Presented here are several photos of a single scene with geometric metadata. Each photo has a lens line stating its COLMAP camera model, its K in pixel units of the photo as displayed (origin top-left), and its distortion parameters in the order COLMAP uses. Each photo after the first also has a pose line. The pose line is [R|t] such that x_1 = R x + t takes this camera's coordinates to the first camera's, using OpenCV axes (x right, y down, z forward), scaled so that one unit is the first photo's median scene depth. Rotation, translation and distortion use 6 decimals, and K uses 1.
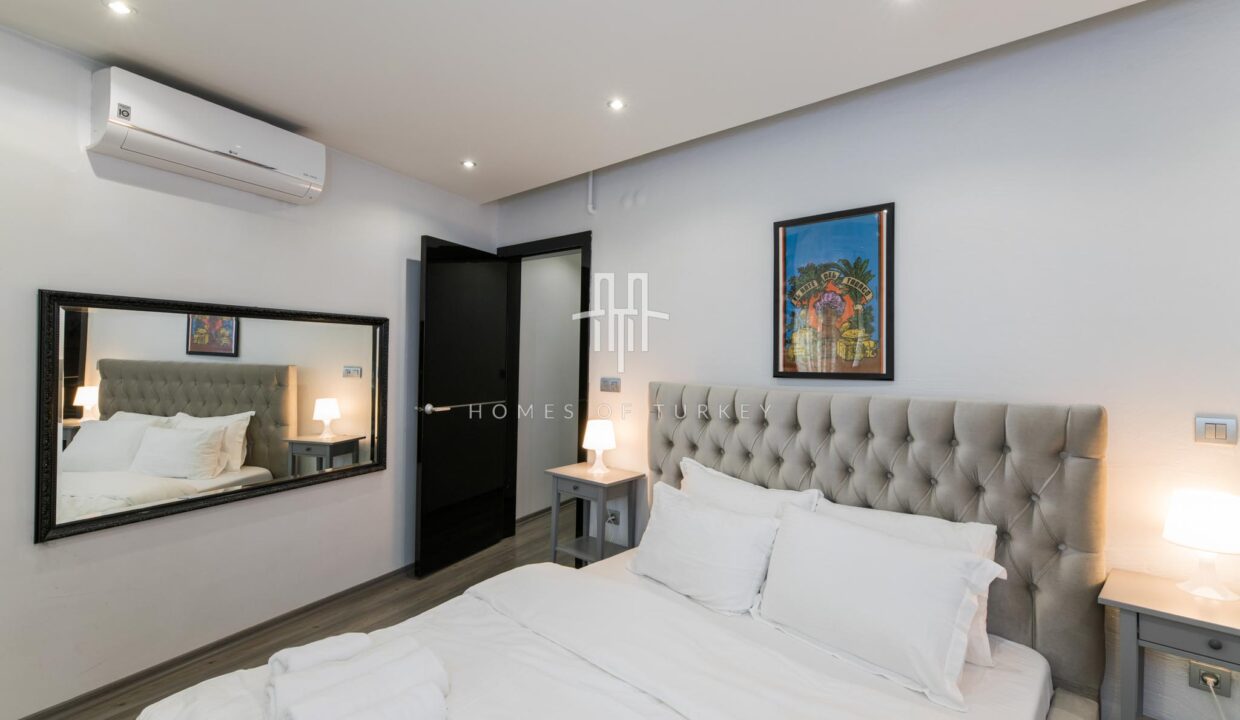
lens RADIAL K [[566.2, 0, 620.8], [0, 566.2, 363.7], [0, 0, 1]] dist [0.003671, -0.003779]
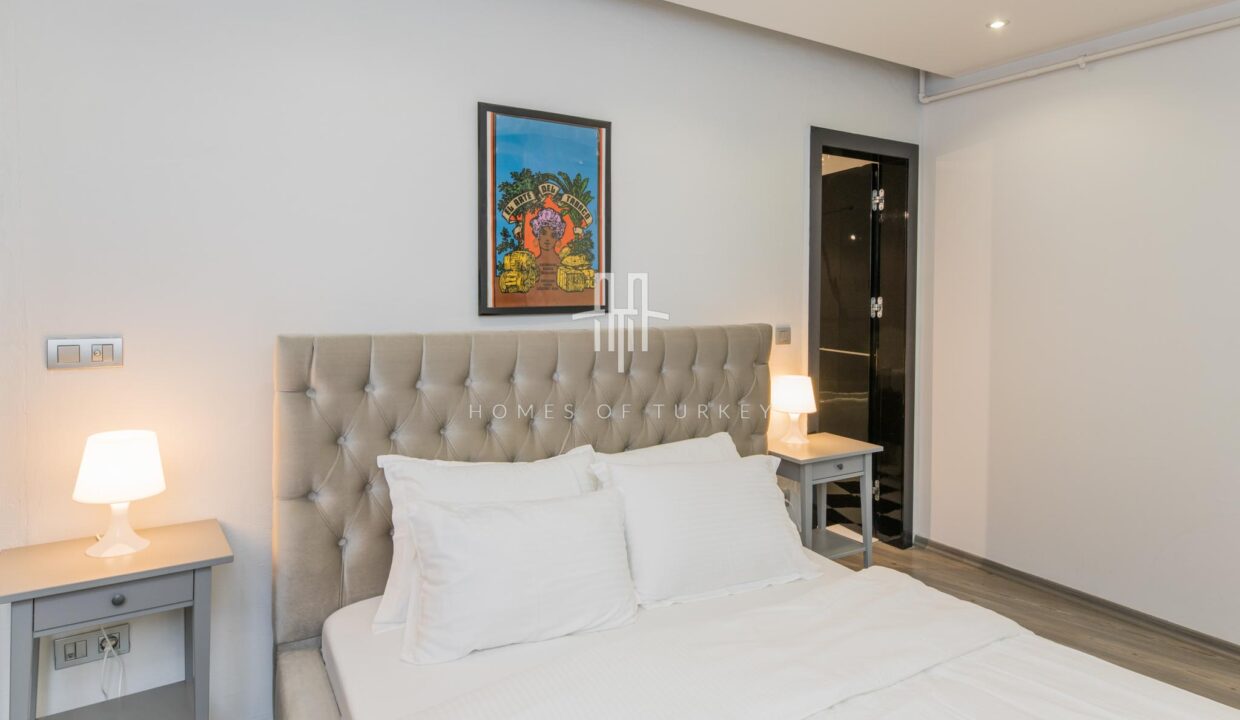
lens RADIAL K [[741.0, 0, 584.9], [0, 741.0, 321.0], [0, 0, 1]] dist [-0.000011, -0.000176]
pose [[0.247285, -0.052626, 0.967513, -0.679667], [0.008958, 0.998605, 0.052028, -0.019094], [-0.968901, -0.004199, 0.247412, 0.684785]]
